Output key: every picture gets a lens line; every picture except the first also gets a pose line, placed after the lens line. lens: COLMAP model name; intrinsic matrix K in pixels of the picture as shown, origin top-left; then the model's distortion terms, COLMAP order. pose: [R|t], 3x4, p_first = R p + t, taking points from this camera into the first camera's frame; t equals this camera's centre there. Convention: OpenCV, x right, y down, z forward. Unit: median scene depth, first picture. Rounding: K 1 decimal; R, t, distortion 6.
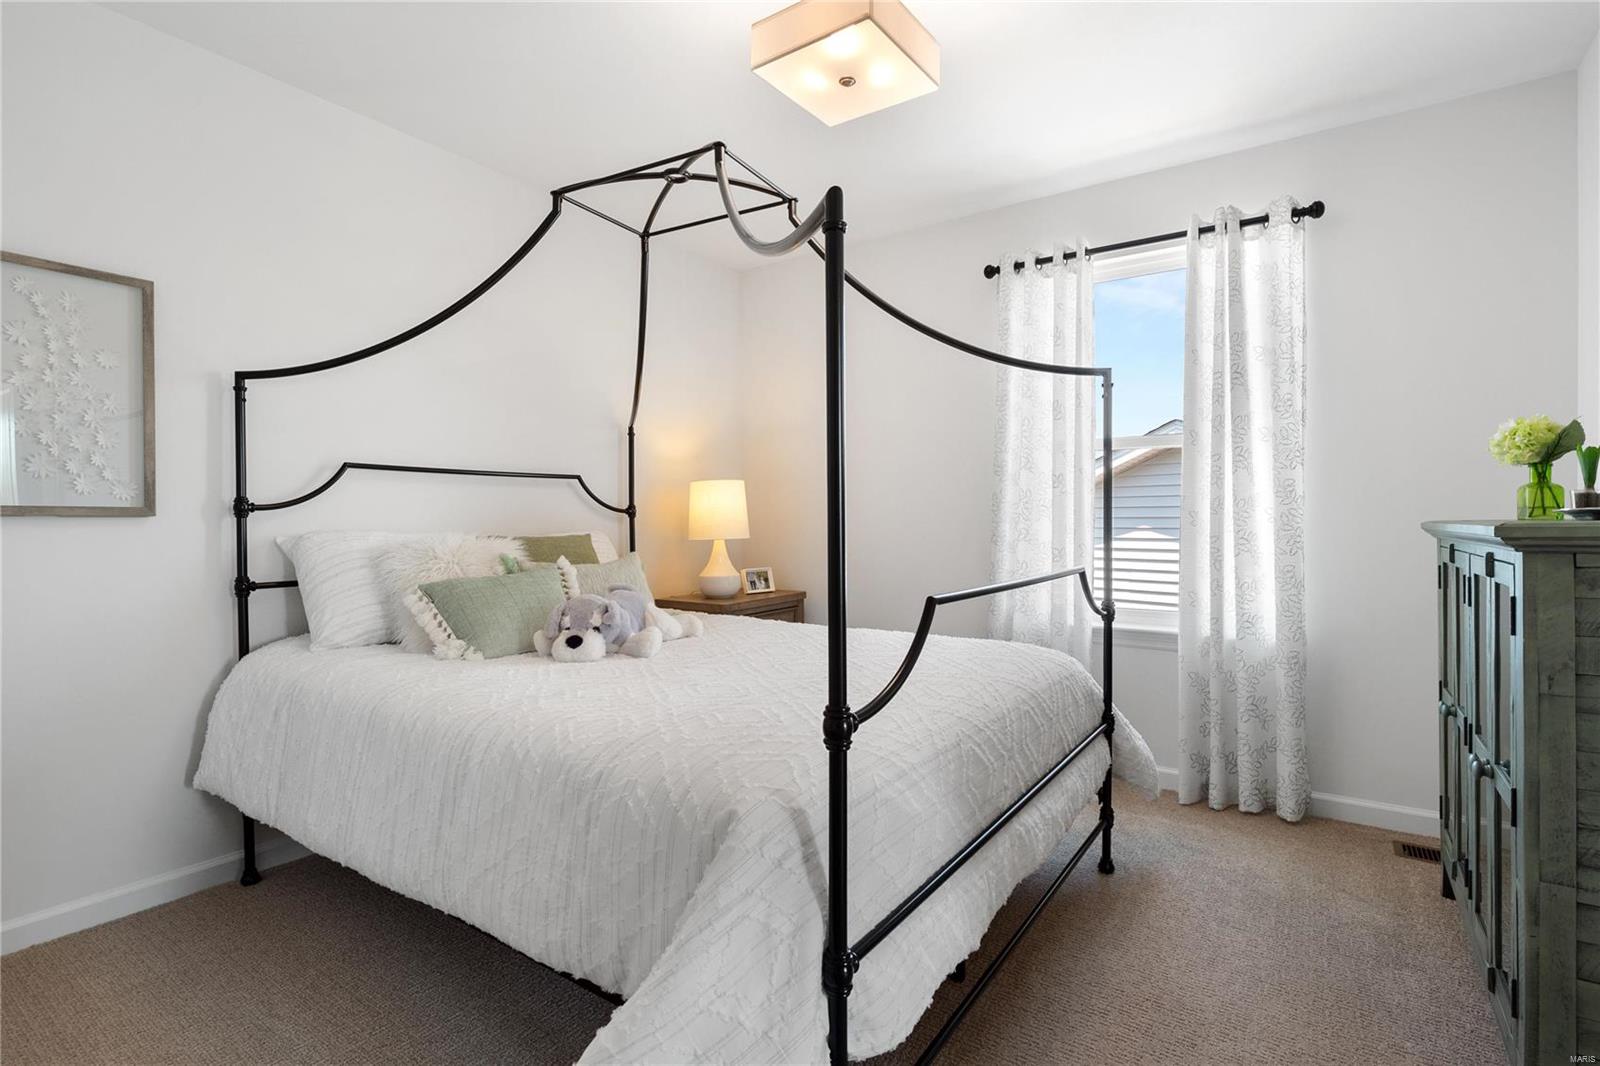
lens RADIAL K [[754.9, 0, 801.4], [0, 754.9, 526.0], [0, 0, 1]] dist [-0.001188, -0.000938]
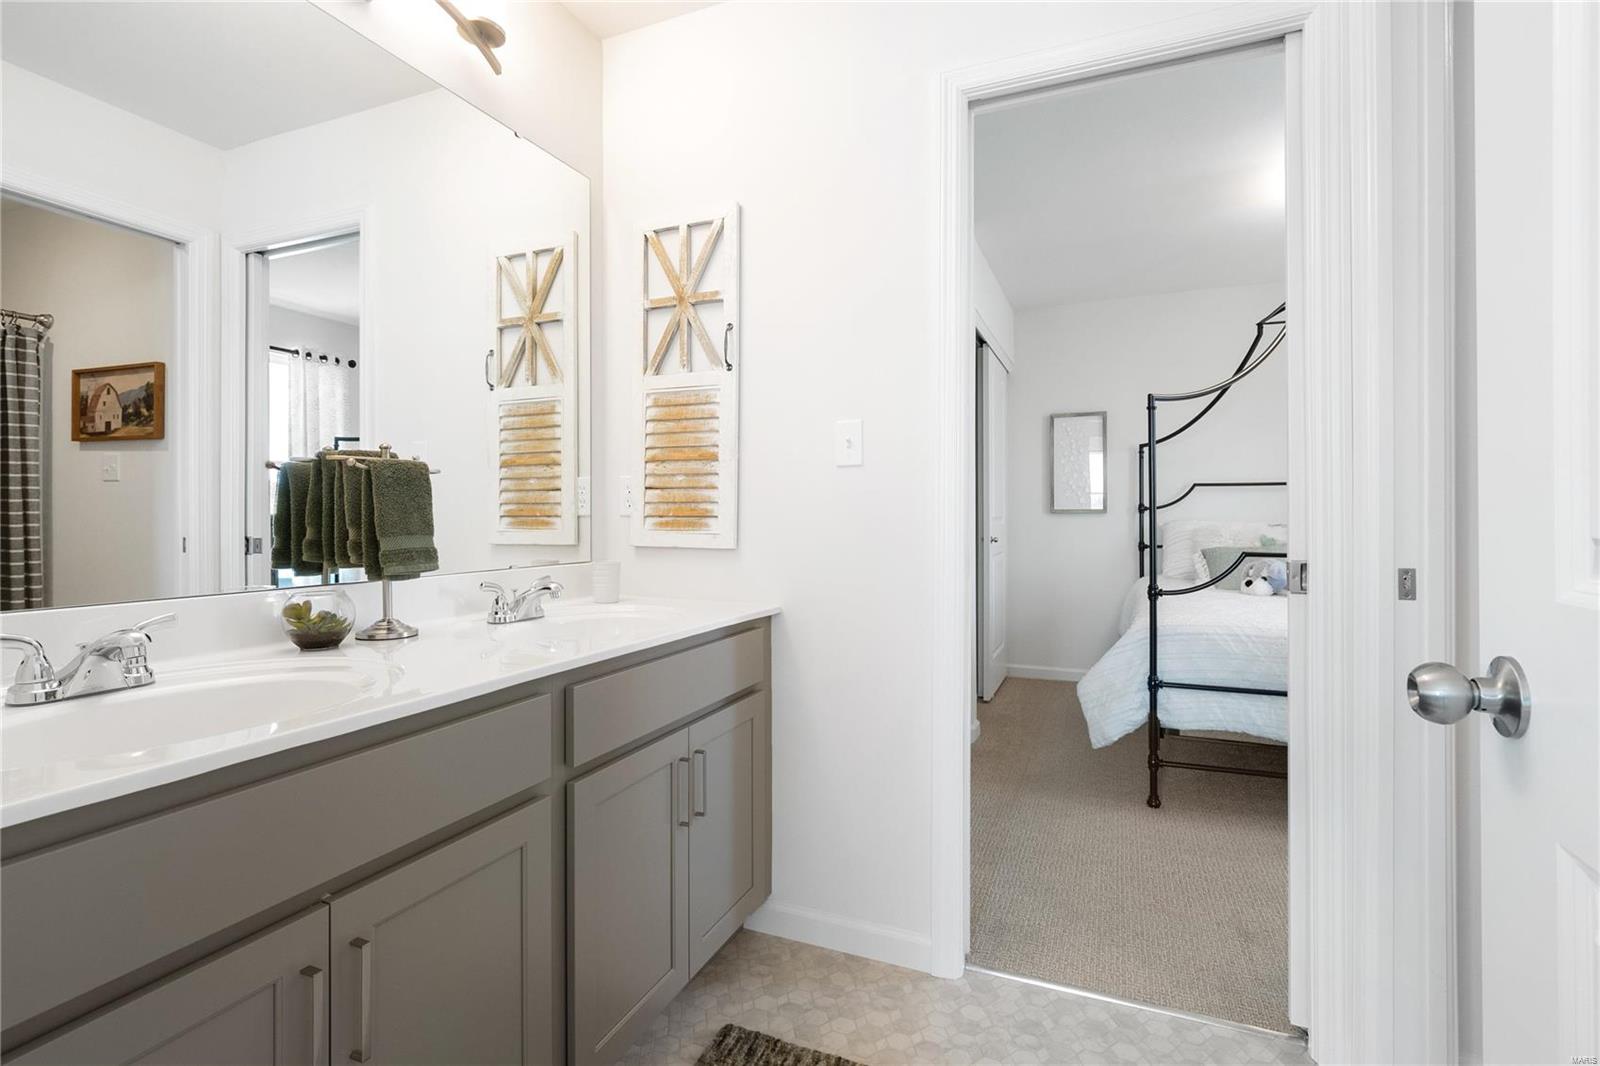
lens RADIAL K [[754.9, 0, 797.7], [0, 754.9, 520.1], [0, 0, 1]] dist [-0.001188, -0.000938]
pose [[0.202298, 0.009595, -0.979277, 1.198769], [-0.001896, 0.999954, 0.009406, -0.010381], [0.979322, -0.000046, 0.202306, -0.390338]]
